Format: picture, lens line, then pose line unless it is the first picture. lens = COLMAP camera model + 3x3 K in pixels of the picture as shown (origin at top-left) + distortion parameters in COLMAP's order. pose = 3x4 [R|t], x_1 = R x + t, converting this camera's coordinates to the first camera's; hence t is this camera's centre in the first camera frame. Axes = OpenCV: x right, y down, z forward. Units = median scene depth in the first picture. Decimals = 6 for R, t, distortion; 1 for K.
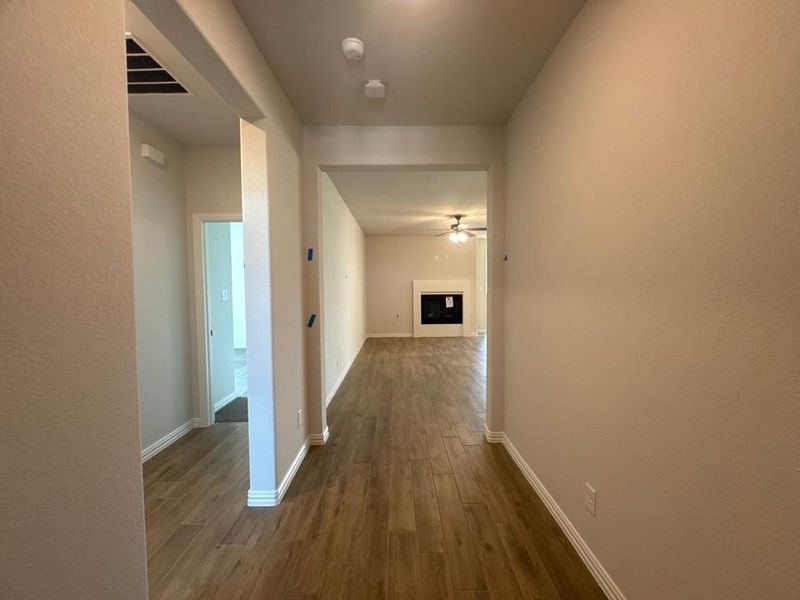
lens RADIAL K [[321.6, 0, 400.0], [0, 321.6, 300.0], [0, 0, 1]] dist [-0.002654, -0.000337]
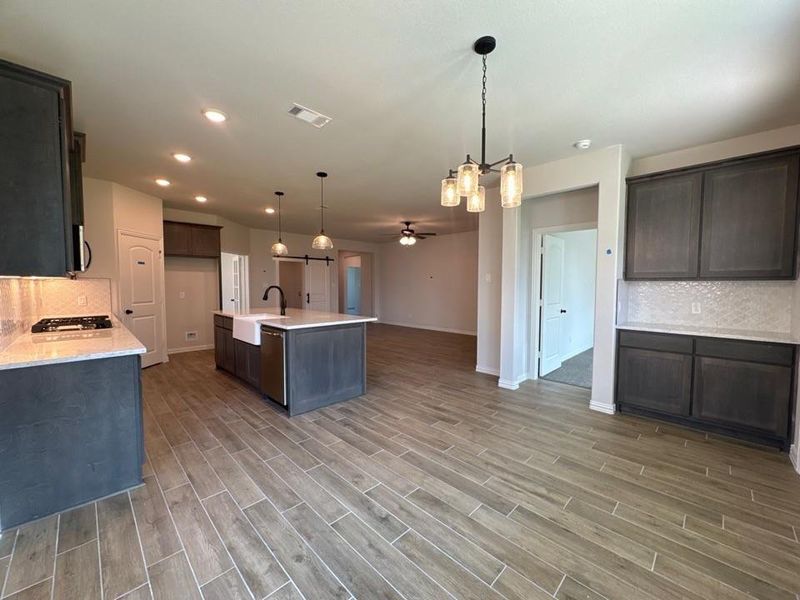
lens RADIAL K [[321.6, 0, 400.0], [0, 321.6, 300.0], [0, 0, 1]] dist [-0.002654, -0.000337]
pose [[-0.712598, 0.041050, -0.700371, 0.743980], [-0.025212, 0.996144, 0.084038, -0.055824], [0.701120, 0.077544, -0.708814, 1.319010]]
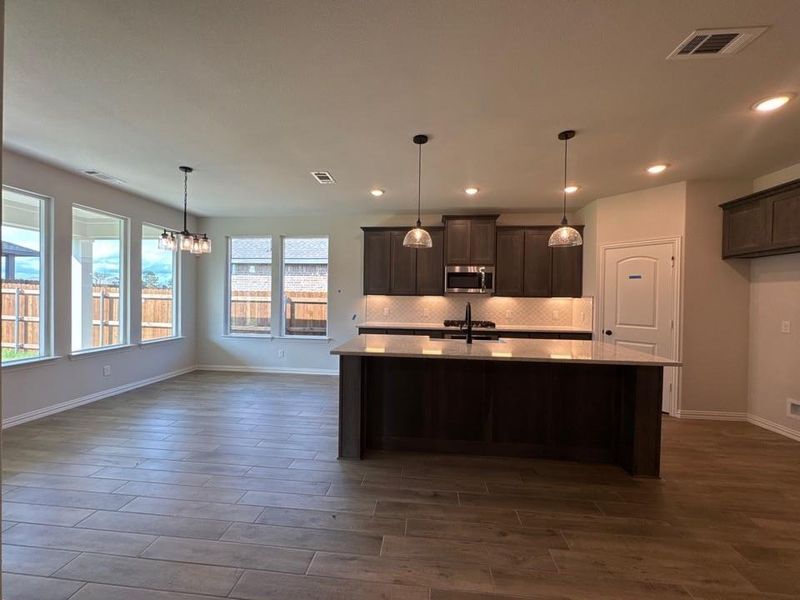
lens RADIAL K [[321.6, 0, 400.0], [0, 321.6, 300.0], [0, 0, 1]] dist [-0.002654, -0.000337]
pose [[0.111037, -0.001157, 0.993816, 0.162022], [0.025522, 0.999673, -0.001687, -0.036591], [-0.993489, 0.025551, 0.111030, 0.883081]]
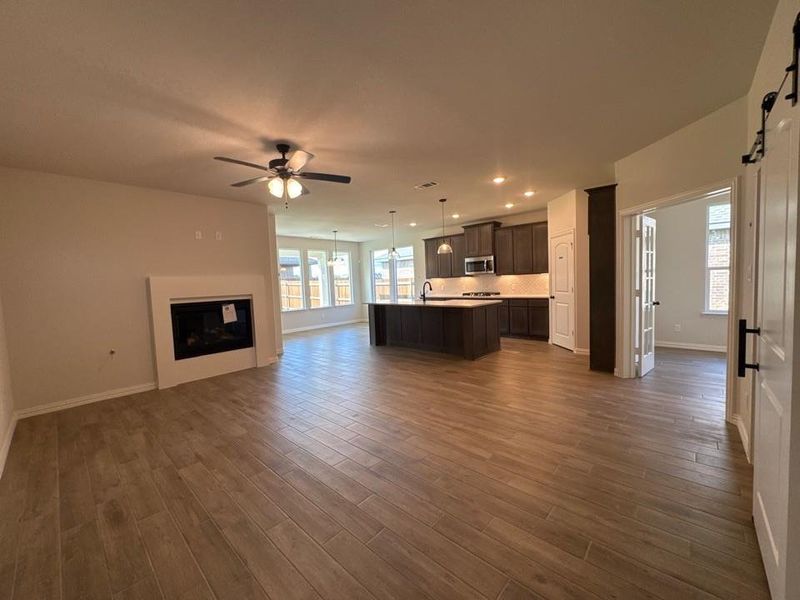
lens RADIAL K [[321.6, 0, 400.0], [0, 321.6, 300.0], [0, 0, 1]] dist [-0.002654, -0.000337]
pose [[0.684763, -0.062977, 0.726040, -0.055797], [0.064765, 0.997576, 0.025447, -0.012399], [-0.725882, 0.029597, 0.687182, 0.375537]]
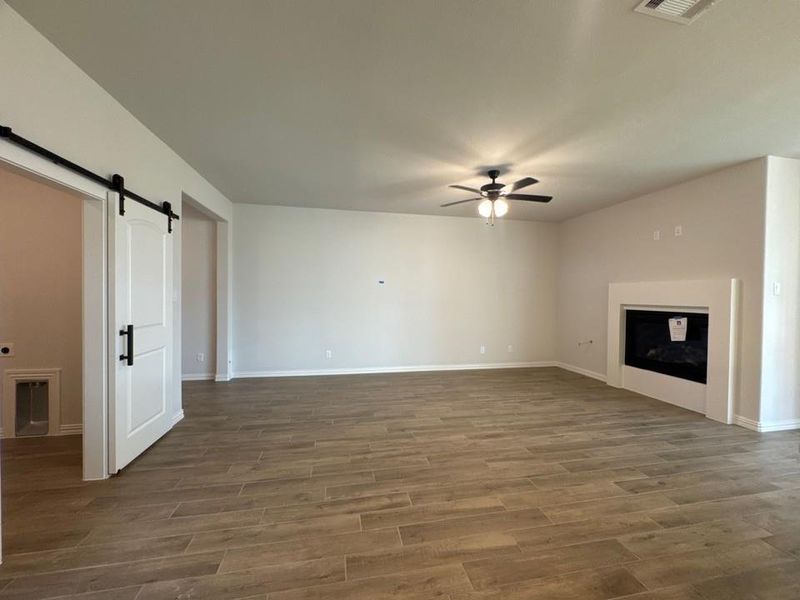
lens RADIAL K [[322.3, 0, 404.6], [0, 322.3, 301.8], [0, 0, 1]] dist [-0.012442, -0.000145]
pose [[0.184909, 0.027445, -0.982372, 0.525529], [-0.054184, 0.998374, 0.017693, -0.018981], [0.981261, 0.049957, 0.186095, 0.536320]]
